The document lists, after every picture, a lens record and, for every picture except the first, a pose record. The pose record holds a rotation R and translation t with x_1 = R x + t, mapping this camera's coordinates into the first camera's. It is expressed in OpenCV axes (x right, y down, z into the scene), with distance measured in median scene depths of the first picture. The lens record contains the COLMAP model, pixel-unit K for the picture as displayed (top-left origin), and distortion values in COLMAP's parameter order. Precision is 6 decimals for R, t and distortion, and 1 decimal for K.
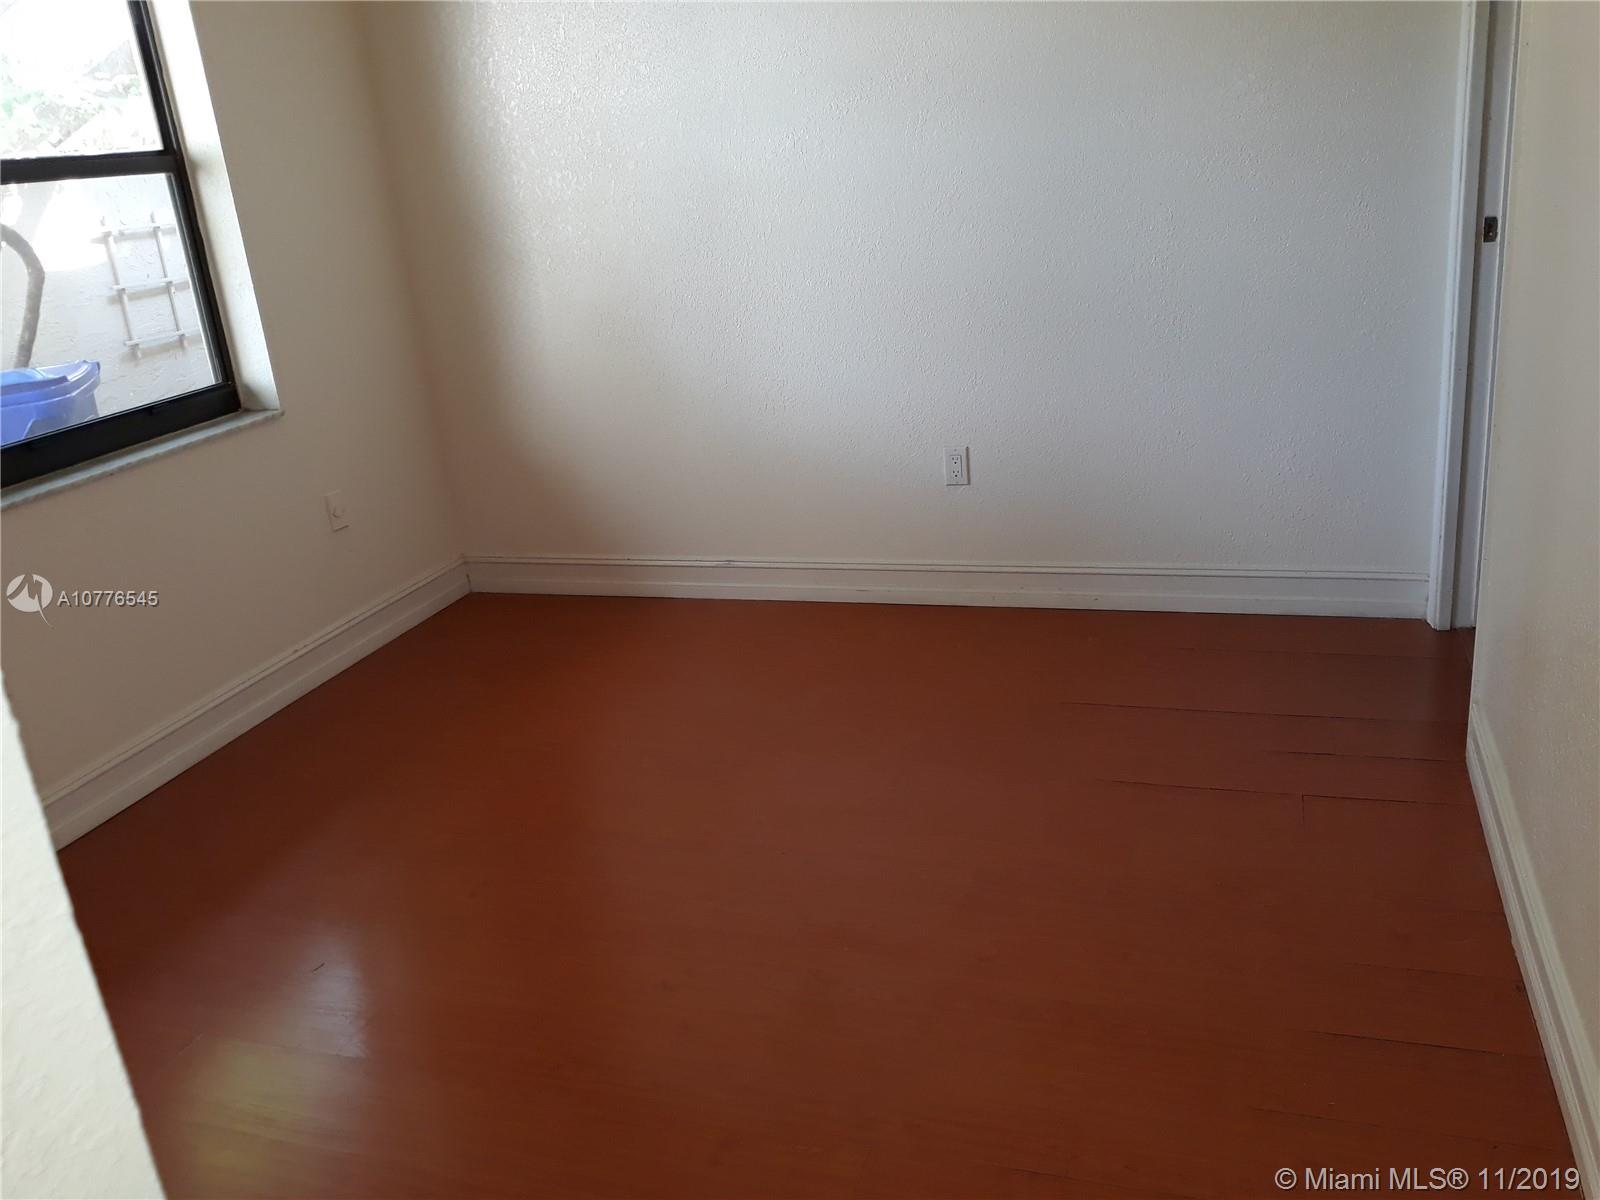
lens RADIAL K [[1304.1, 0, 794.4], [0, 1304.1, 608.0], [0, 0, 1]] dist [0.098351, -0.264719]
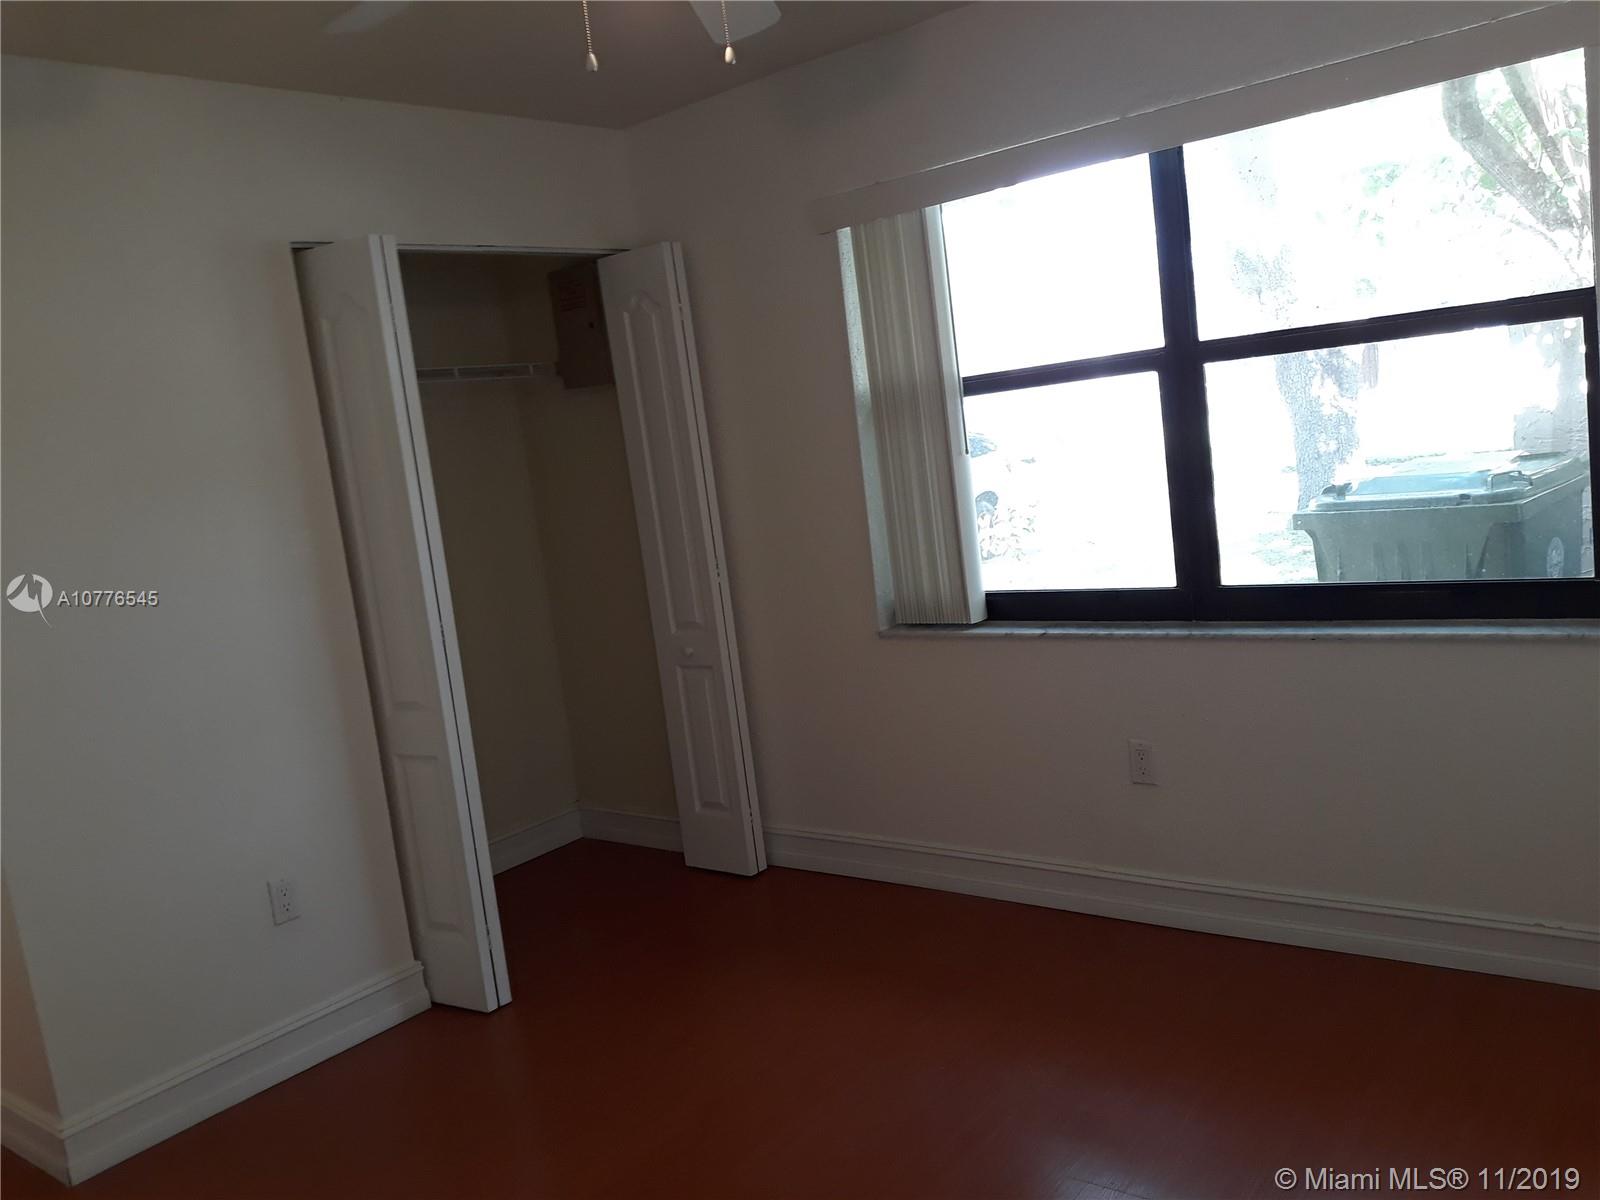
lens RADIAL K [[1316.1, 0, 791.6], [0, 1316.1, 601.5], [0, 0, 1]] dist [0.010300, -0.057156]
pose [[-0.320345, 0.274179, -0.906755, 0.512464], [-0.162558, 0.927089, 0.337757, -0.426679], [0.933249, 0.255599, -0.252419, 0.957346]]
